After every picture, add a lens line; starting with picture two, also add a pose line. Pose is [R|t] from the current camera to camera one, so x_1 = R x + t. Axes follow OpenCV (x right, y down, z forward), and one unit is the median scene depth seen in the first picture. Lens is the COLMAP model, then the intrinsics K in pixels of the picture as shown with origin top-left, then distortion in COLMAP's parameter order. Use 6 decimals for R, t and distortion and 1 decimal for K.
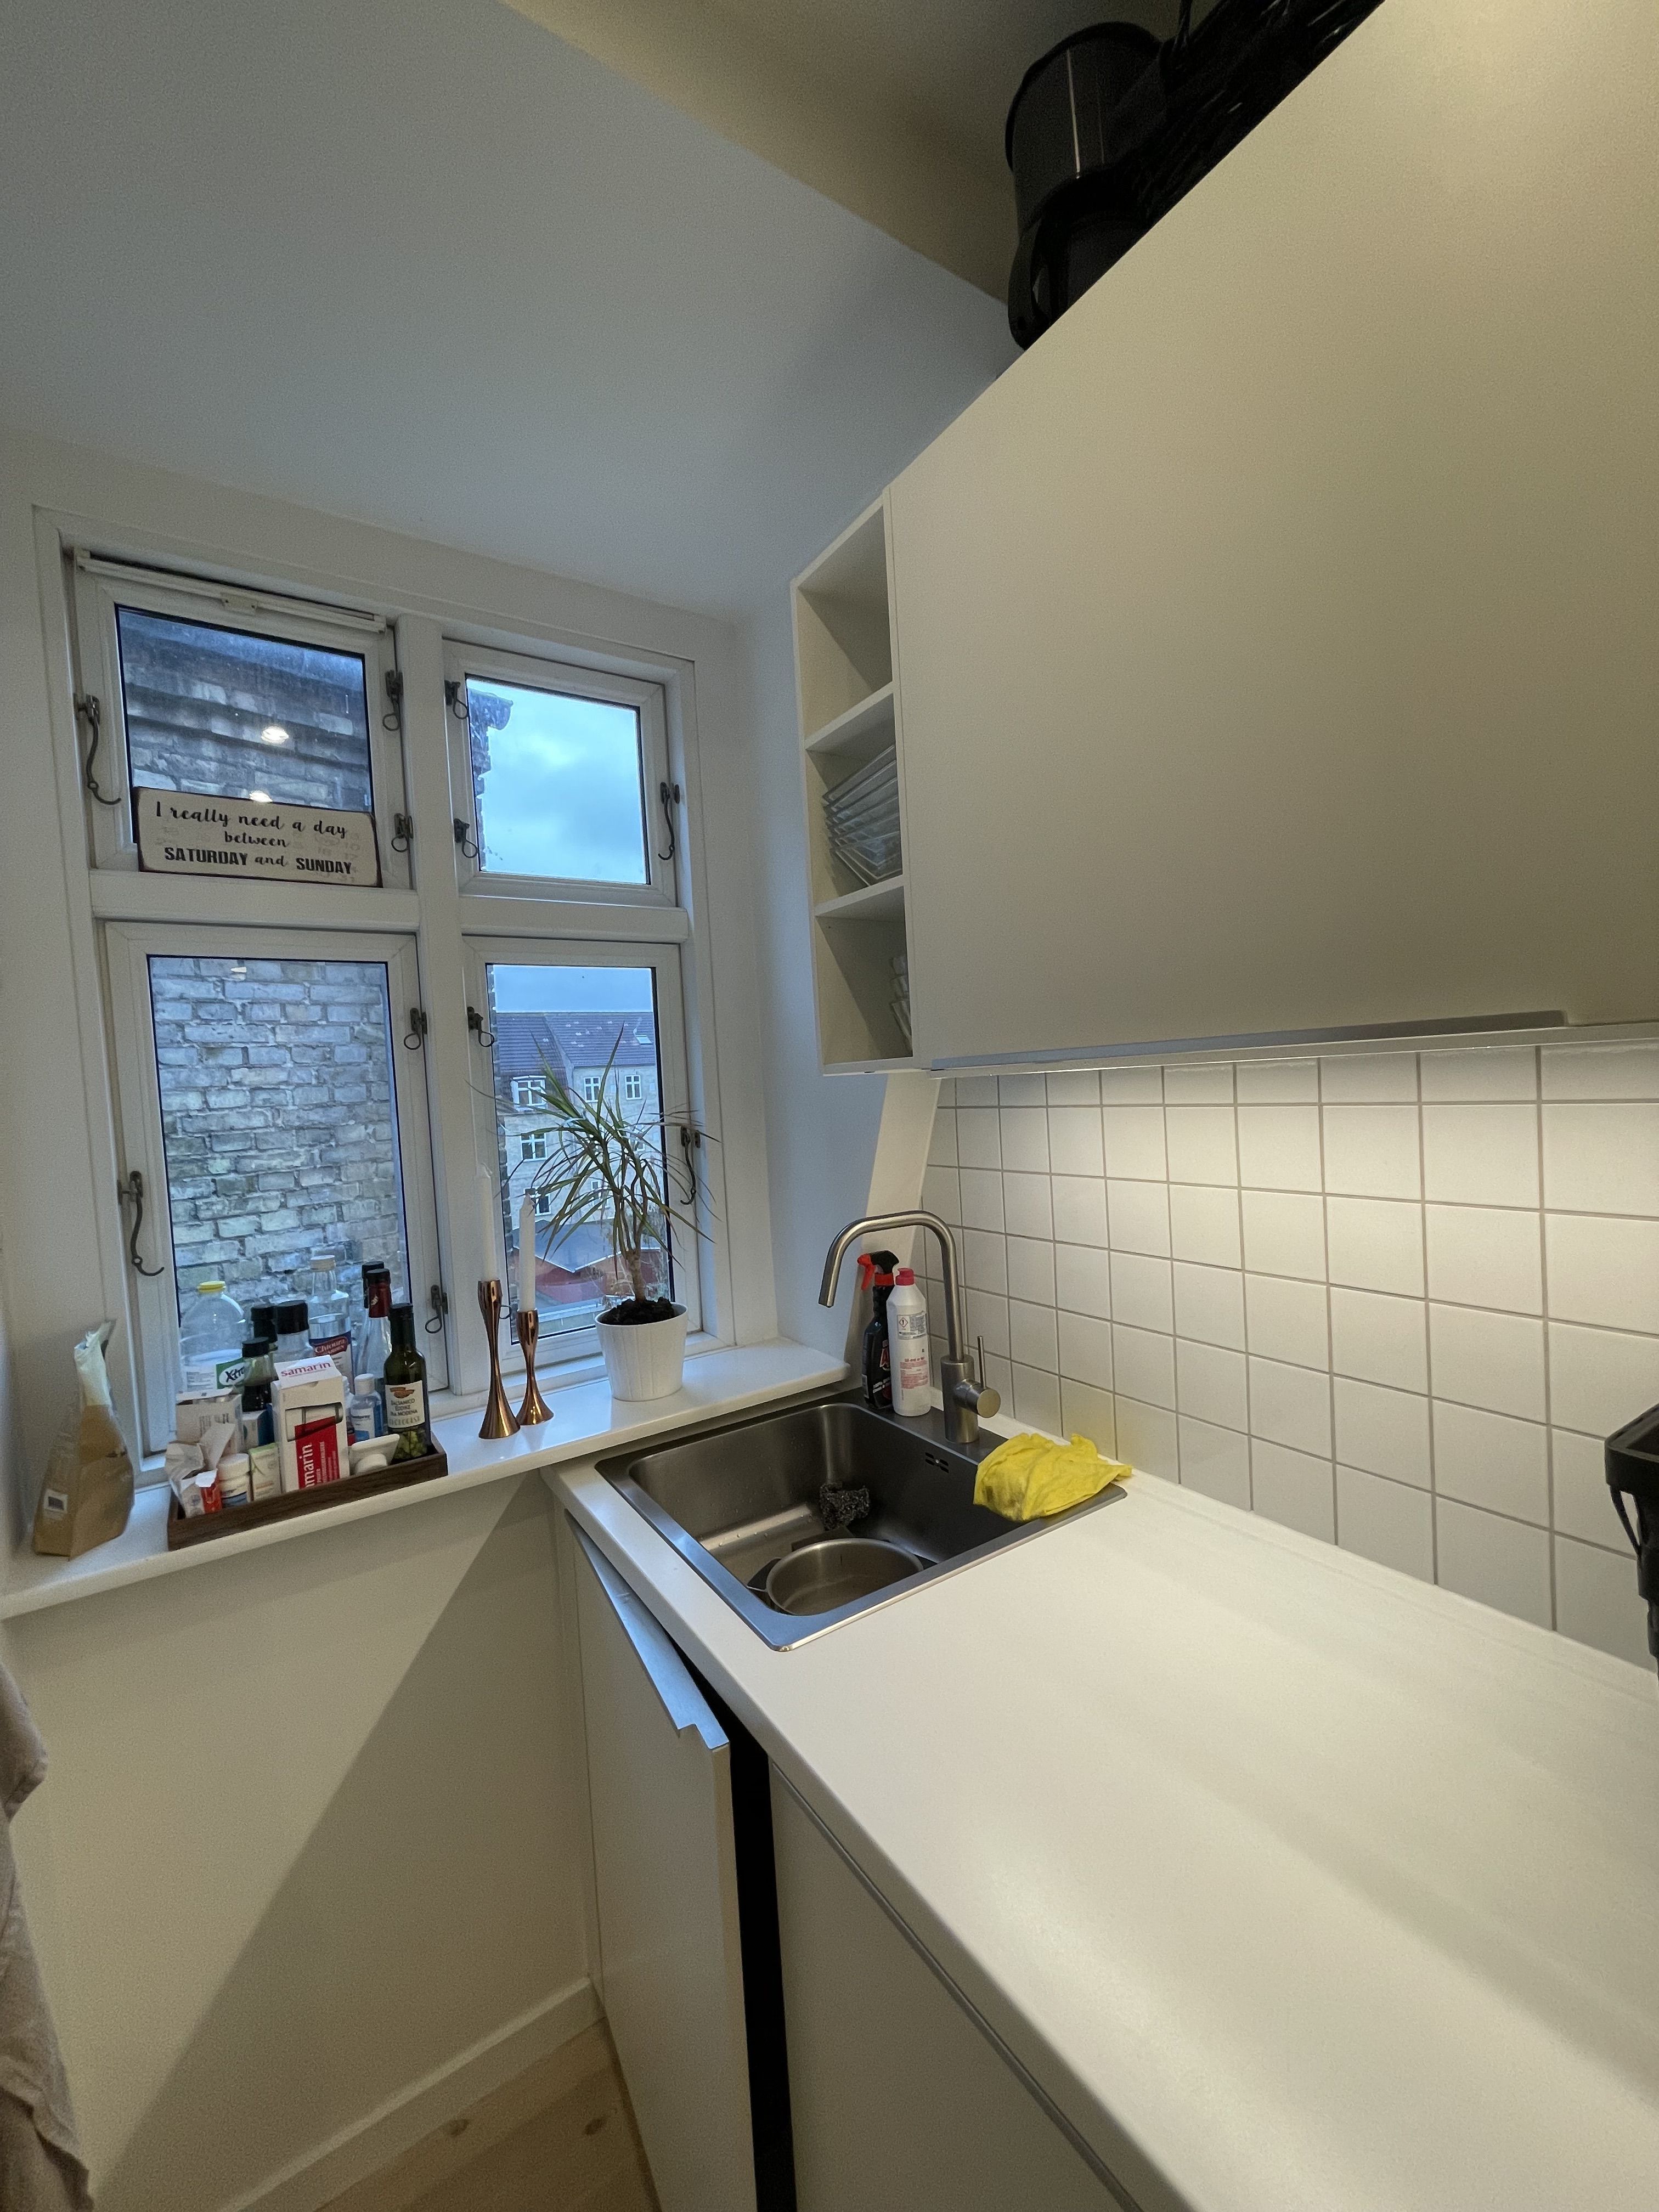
lens RADIAL K [[895.8, 0, 837.6], [0, 895.8, 1112.4], [0, 0, 1]] dist [-0.003305, -0.000314]
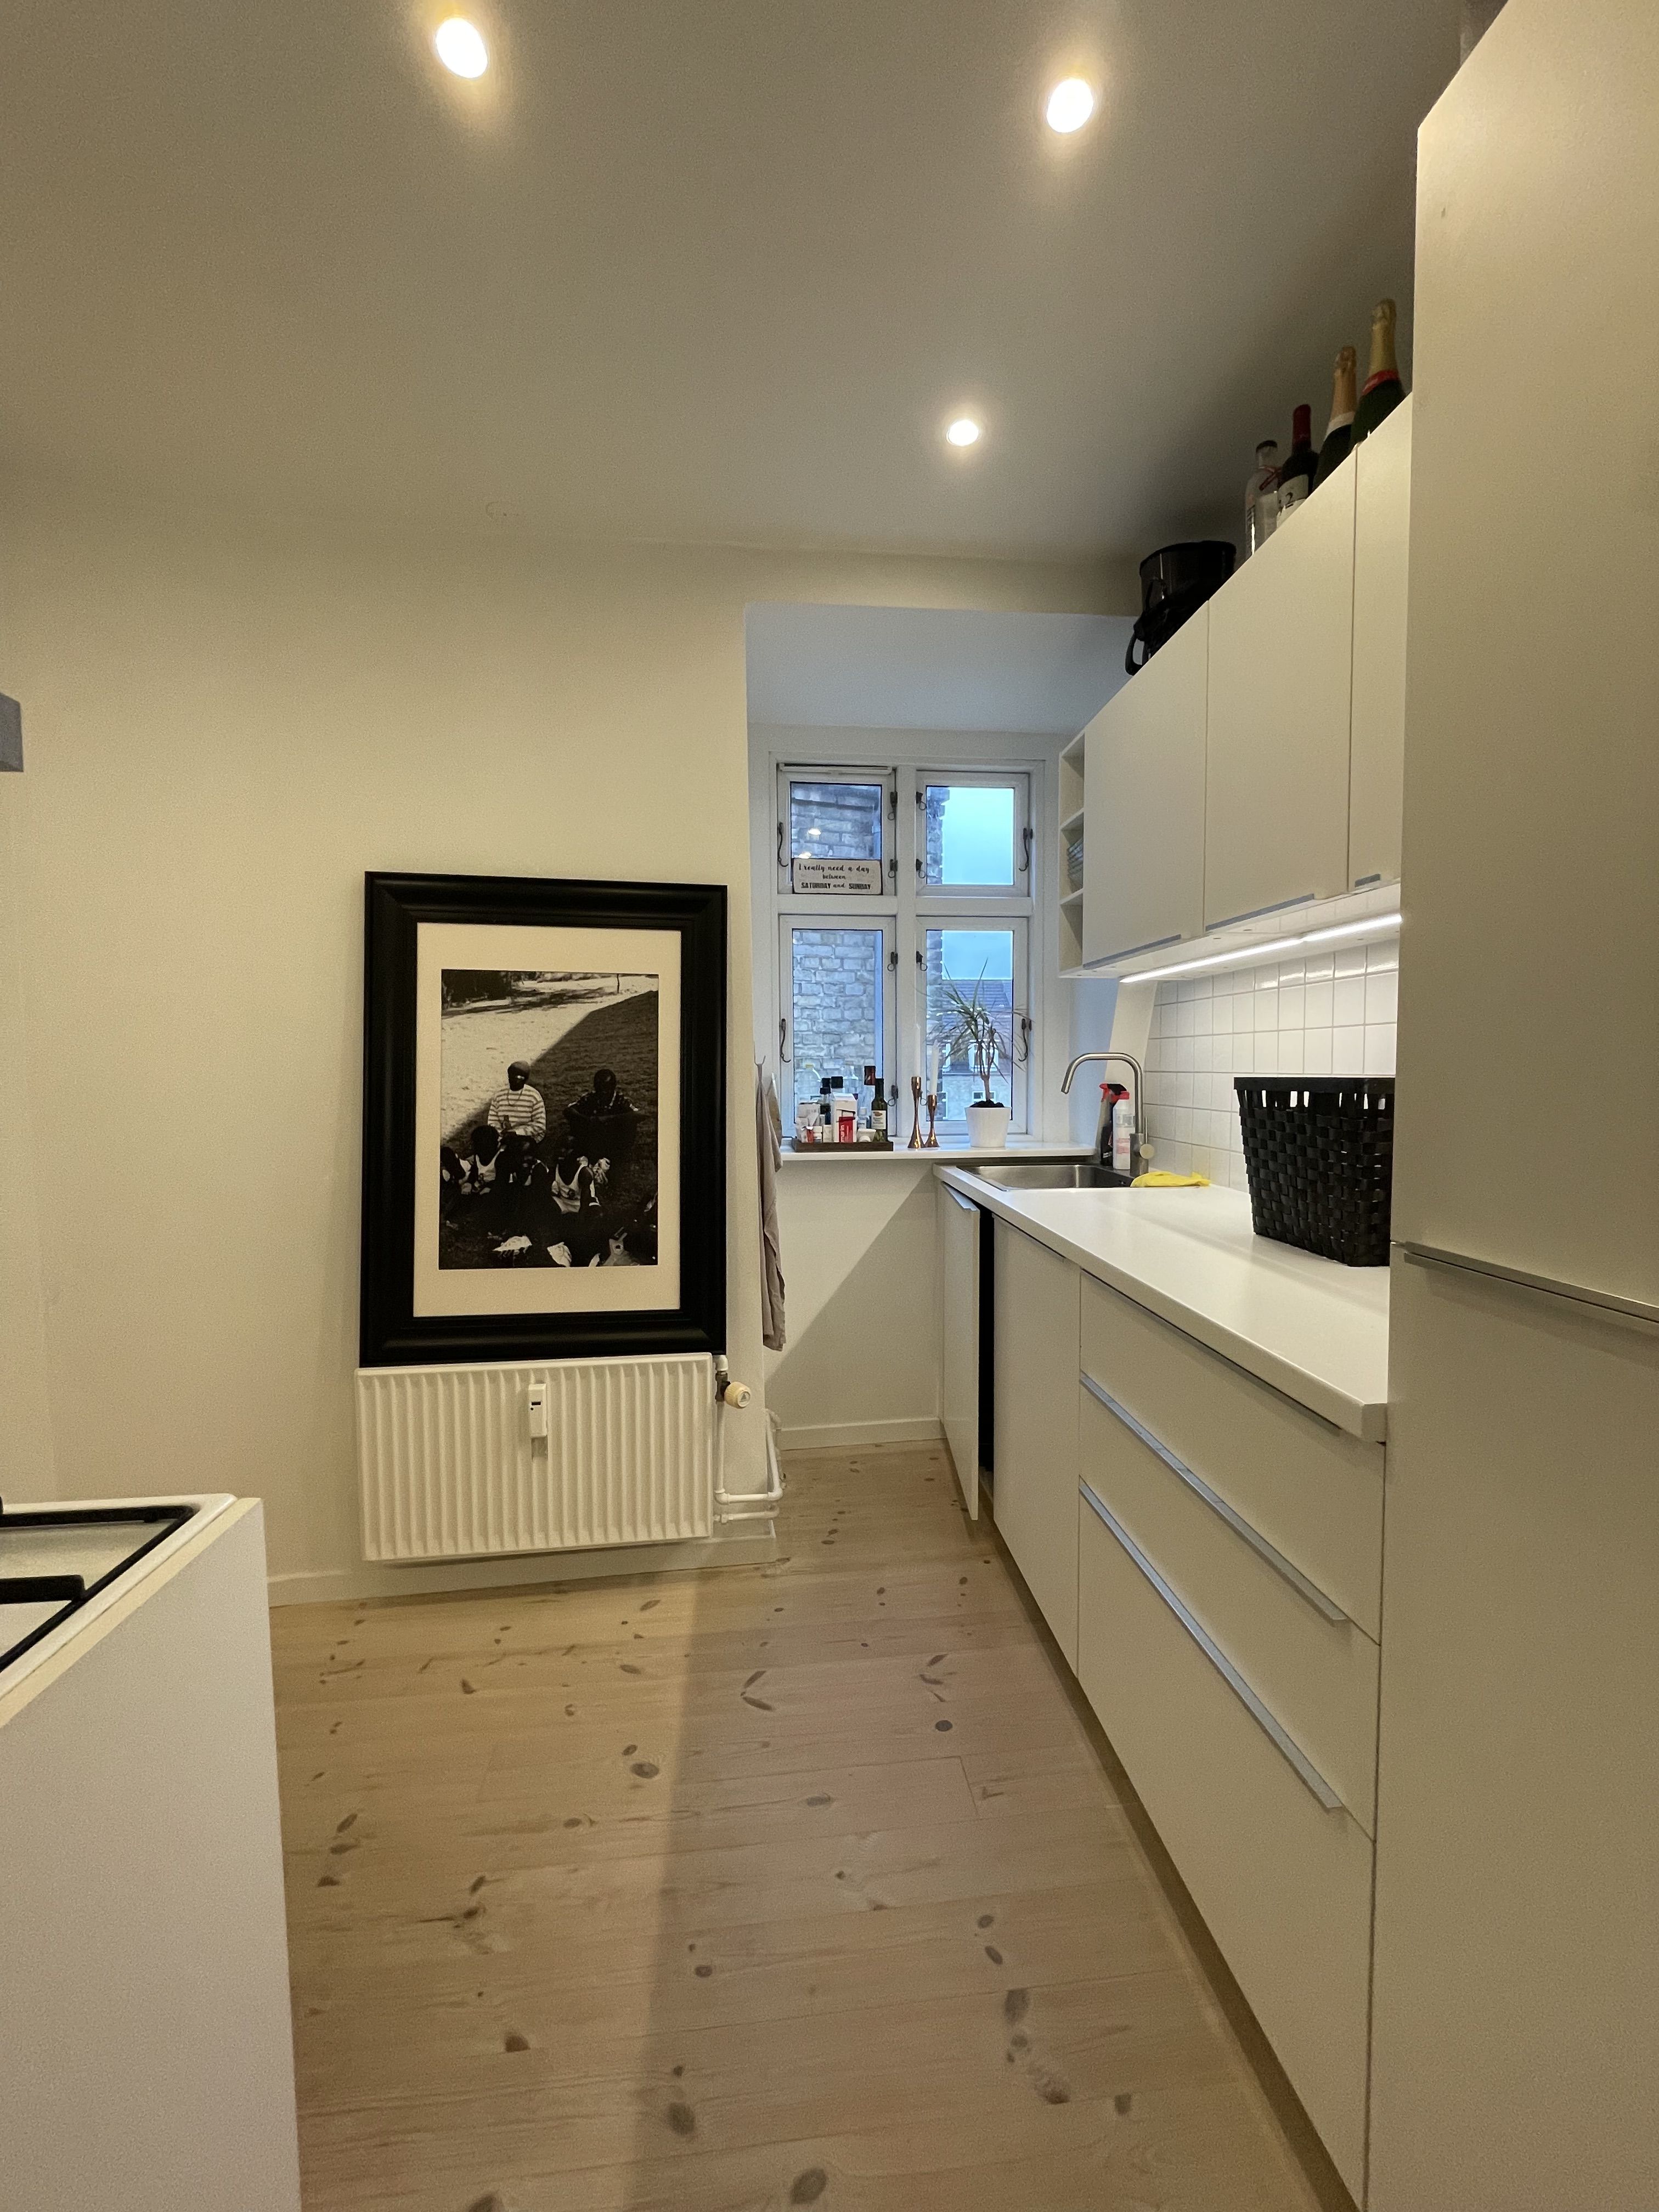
lens RADIAL K [[895.8, 0, 839.5], [0, 895.8, 1108.0], [0, 0, 1]] dist [-0.003305, -0.000314]
pose [[0.879514, 0.074521, -0.470002, 0.439590], [-0.060668, 0.997162, 0.044578, 0.165879], [0.471990, -0.010693, 0.881539, -0.931146]]
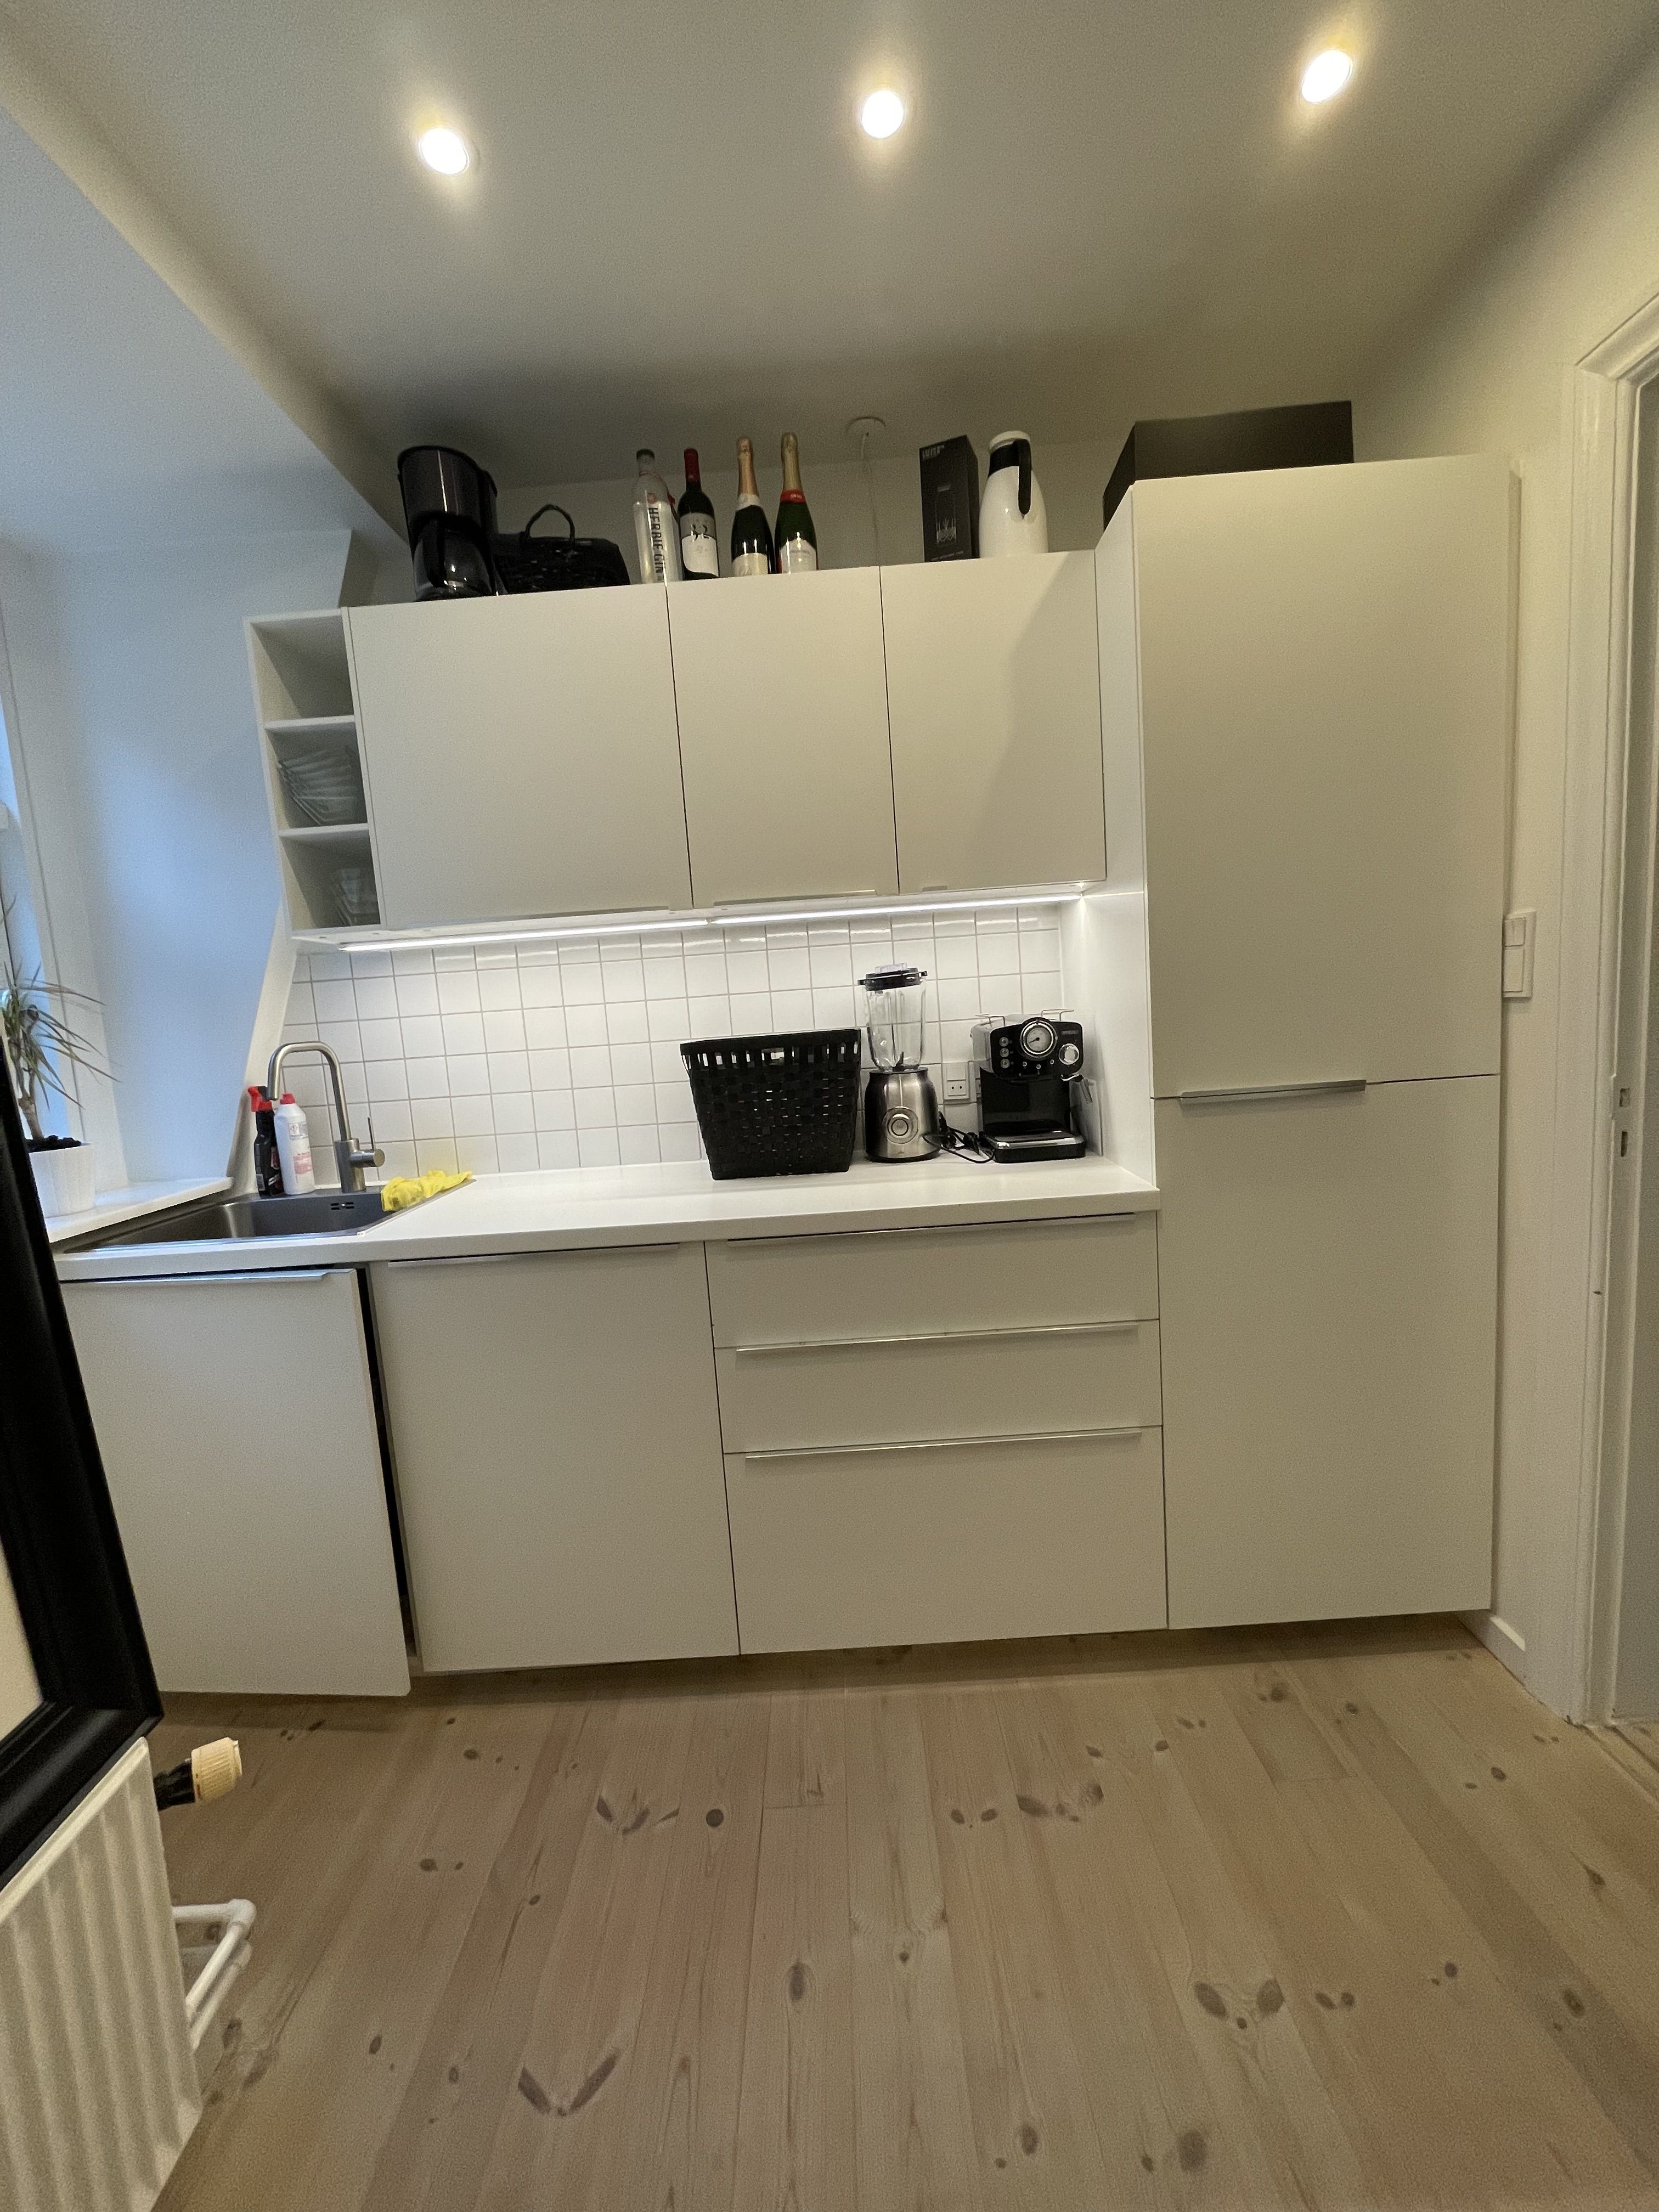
lens RADIAL K [[895.8, 0, 833.7], [0, 895.8, 1103.3], [0, 0, 1]] dist [-0.003305, -0.000314]
pose [[0.562062, -0.070726, 0.824066, -0.624811], [0.066068, 0.996993, 0.040506, 0.194060], [-0.824452, 0.031677, 0.565044, -0.535109]]
